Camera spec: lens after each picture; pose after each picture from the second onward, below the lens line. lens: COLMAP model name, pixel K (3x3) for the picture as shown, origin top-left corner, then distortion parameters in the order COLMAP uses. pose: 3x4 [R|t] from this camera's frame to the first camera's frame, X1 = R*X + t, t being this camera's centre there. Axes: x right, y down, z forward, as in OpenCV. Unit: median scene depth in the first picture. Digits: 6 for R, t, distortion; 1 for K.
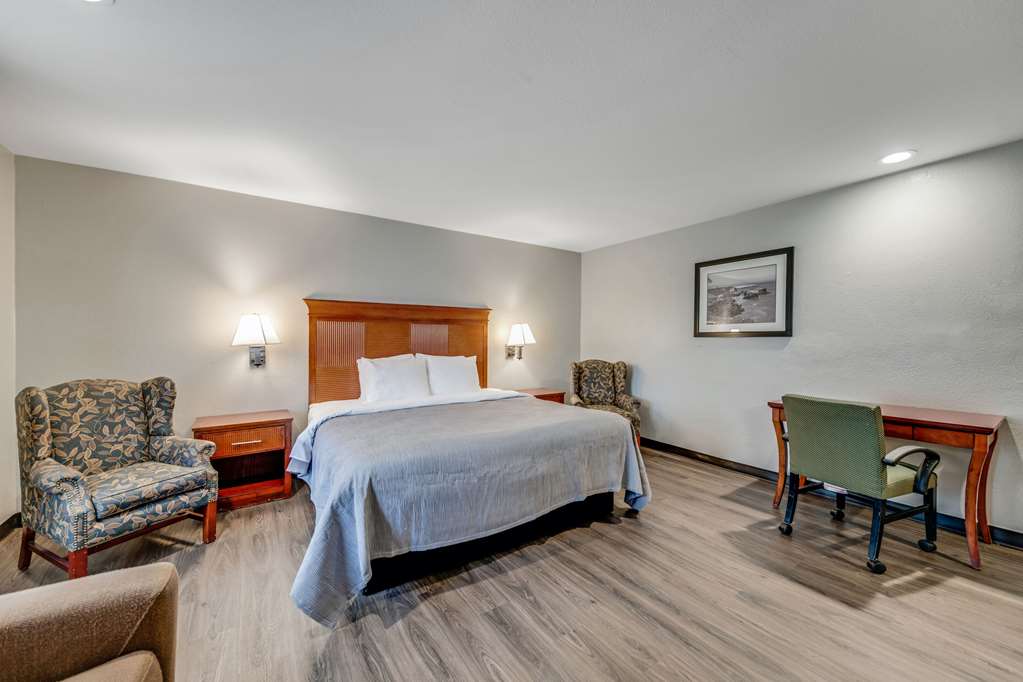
lens RADIAL K [[383.8, 0, 511.5], [0, 383.8, 341.0], [0, 0, 1]] dist [0.001906, 0.000107]
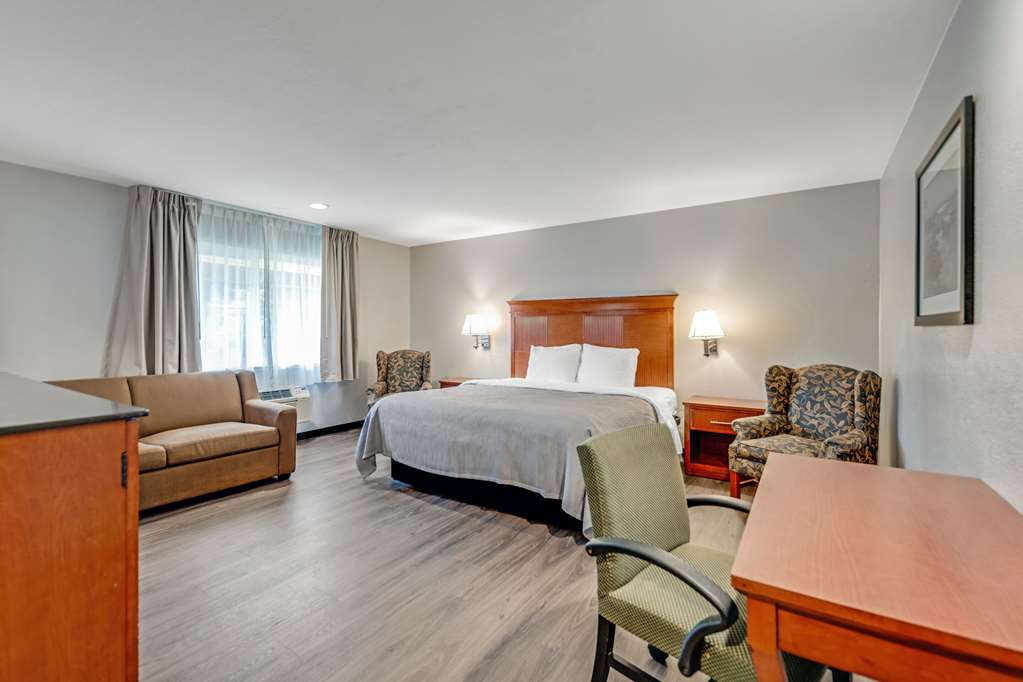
lens RADIAL K [[450.3, 0, 508.6], [0, 450.3, 315.4], [0, 0, 1]] dist [-0.001010, -0.000110]
pose [[0.386079, -0.029244, -0.922002, 1.297942], [-0.001257, 0.999480, -0.032228, -0.009288], [0.922465, 0.013601, 0.385841, 0.514694]]
